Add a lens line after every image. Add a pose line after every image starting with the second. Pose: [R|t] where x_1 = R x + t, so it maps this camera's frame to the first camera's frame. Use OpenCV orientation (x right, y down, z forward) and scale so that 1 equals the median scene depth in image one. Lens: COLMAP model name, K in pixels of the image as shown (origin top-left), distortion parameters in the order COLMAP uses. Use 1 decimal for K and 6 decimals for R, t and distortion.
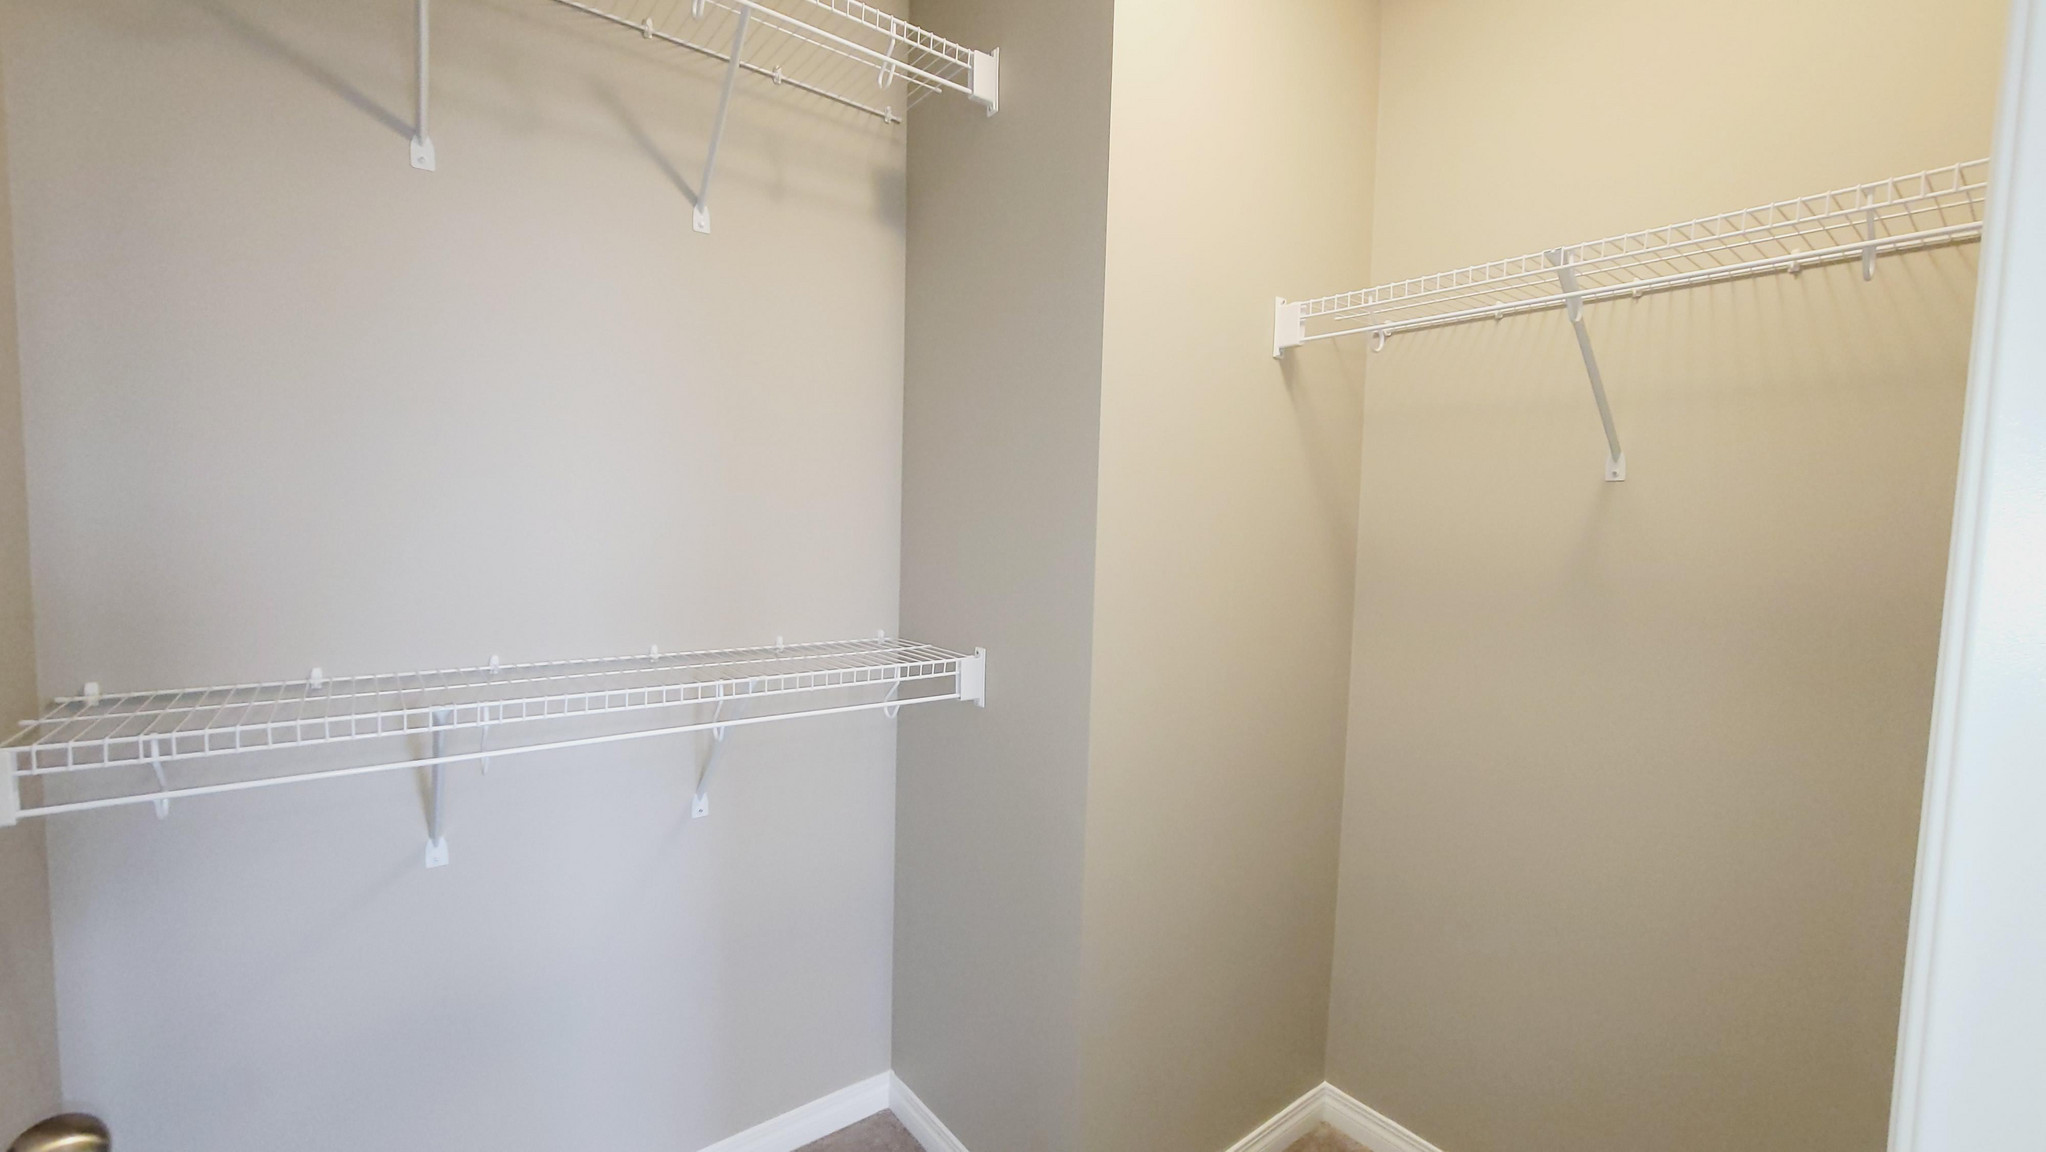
lens RADIAL K [[834.9, 0, 1023.0], [0, 834.9, 576.0], [0, 0, 1]] dist [-0.012111, 0.000011]
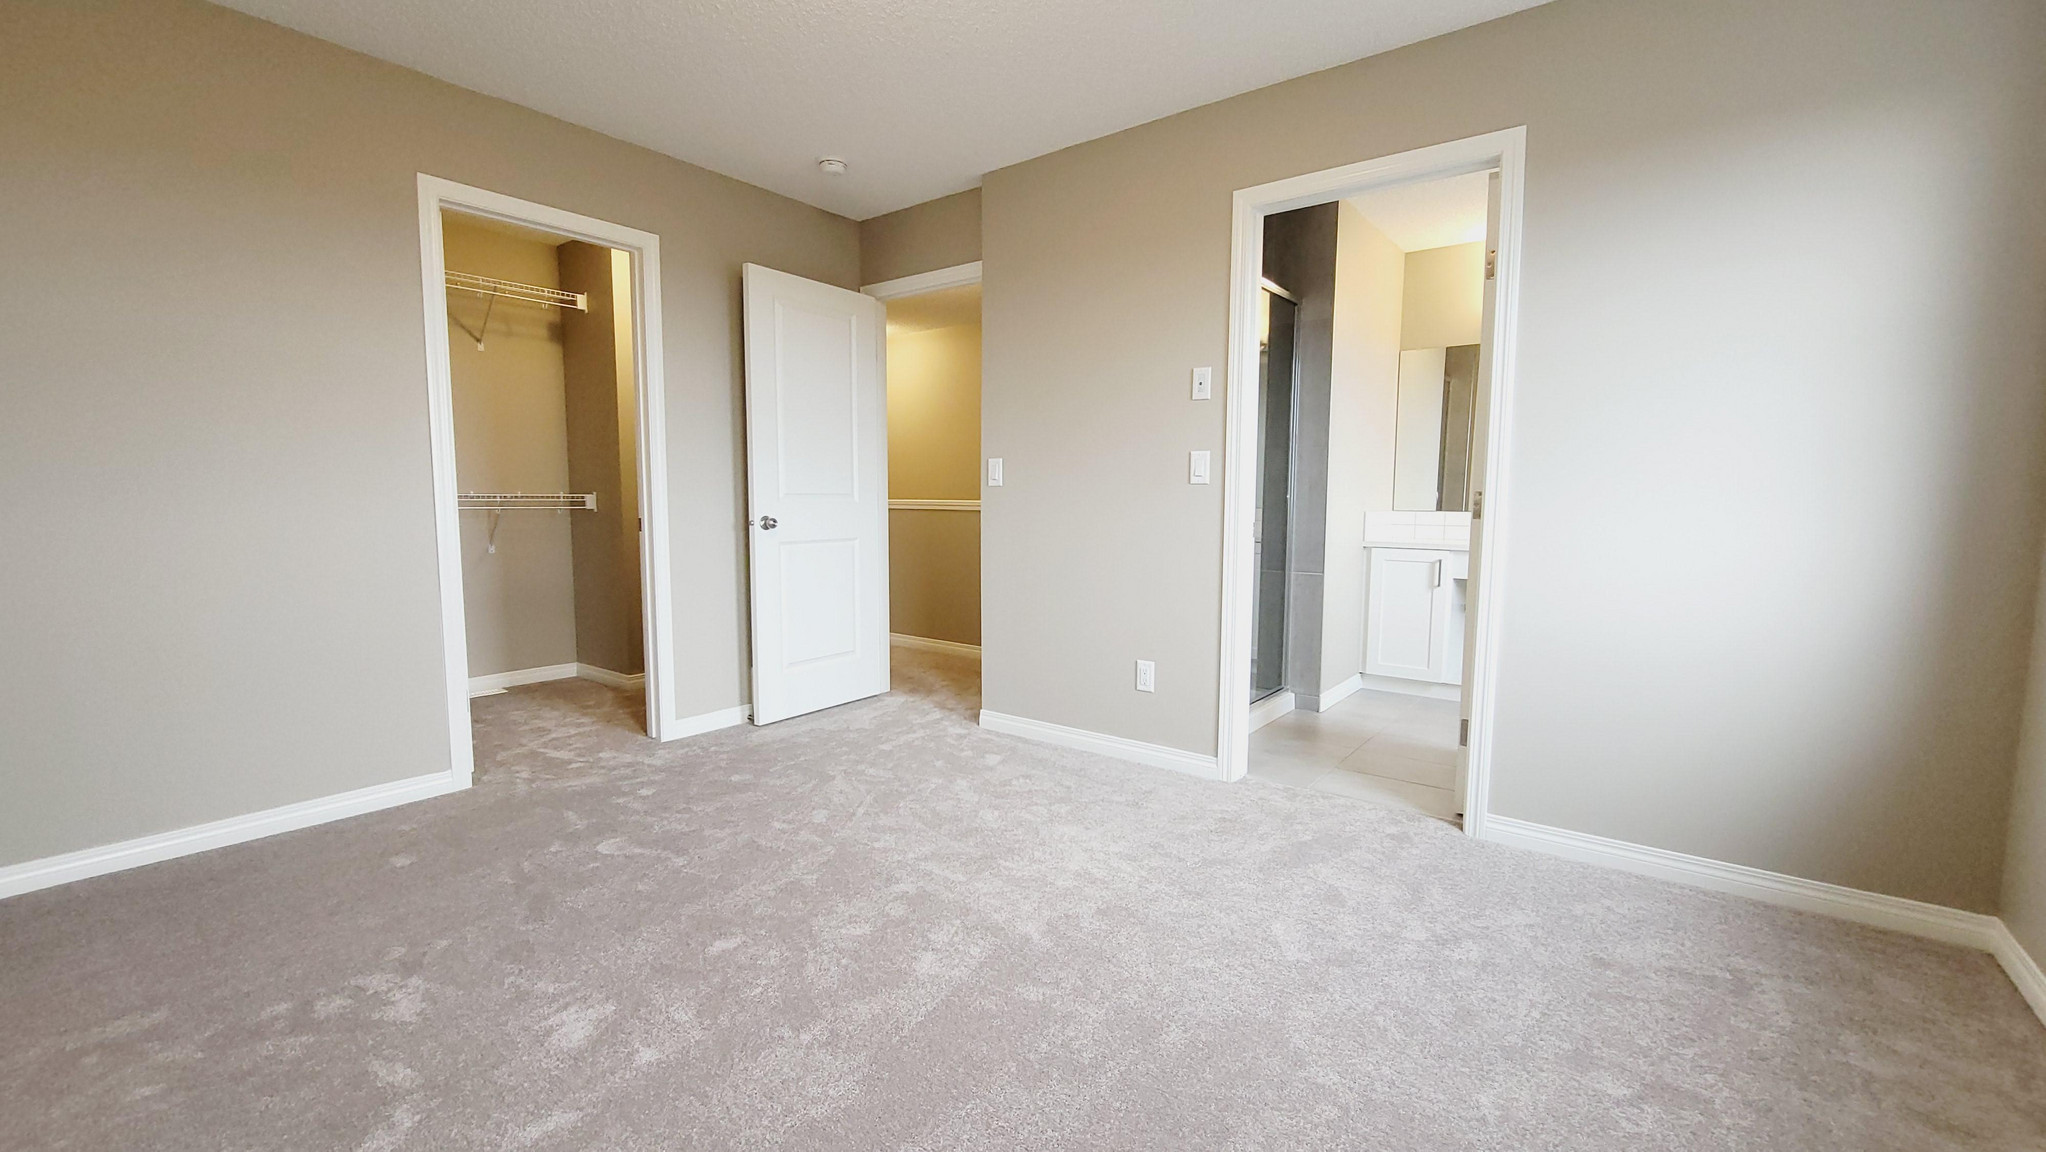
lens RADIAL K [[834.9, 0, 1023.0], [0, 834.9, 576.0], [0, 0, 1]] dist [-0.012111, 0.000011]
pose [[0.969719, -0.045980, 0.239854, 0.709584], [0.038847, 0.998653, 0.034383, 0.345137], [-0.241112, -0.024024, 0.970200, -2.259308]]
